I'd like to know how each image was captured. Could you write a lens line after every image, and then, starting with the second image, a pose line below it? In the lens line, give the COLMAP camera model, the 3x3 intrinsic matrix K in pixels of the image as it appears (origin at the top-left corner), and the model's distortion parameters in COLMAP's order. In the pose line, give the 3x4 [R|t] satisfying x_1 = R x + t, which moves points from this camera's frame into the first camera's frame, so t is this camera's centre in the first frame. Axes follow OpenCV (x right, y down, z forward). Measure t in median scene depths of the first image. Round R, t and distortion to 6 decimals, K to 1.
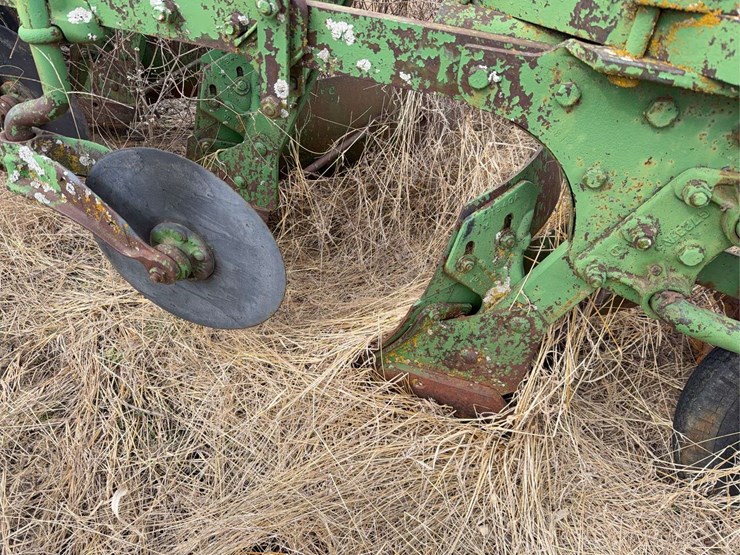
lens RADIAL K [[520.8, 0, 370.0], [0, 520.8, 277.5], [0, 0, 1]] dist [-0.002838, -0.006353]
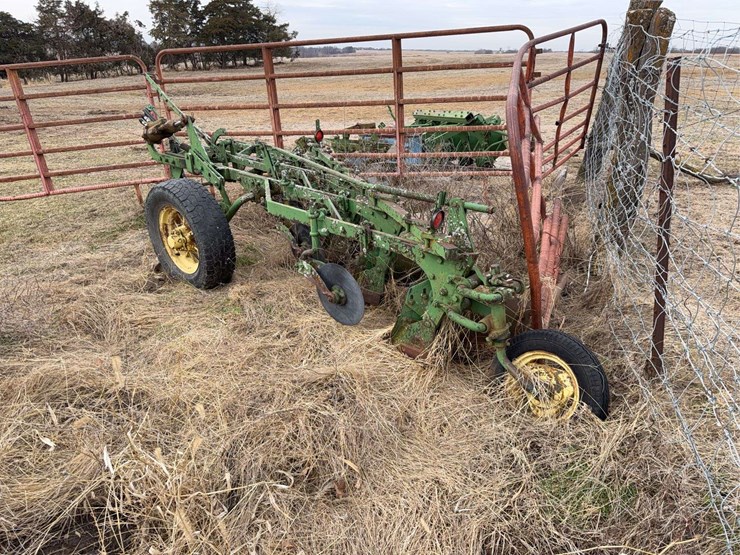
lens RADIAL K [[520.8, 0, 370.0], [0, 520.8, 277.5], [0, 0, 1]] dist [-0.002838, -0.006353]
pose [[0.903125, 0.070169, -0.423606, 1.267731], [-0.187726, 0.951798, -0.242568, 0.637361], [0.386166, 0.298591, 0.872765, -1.922506]]
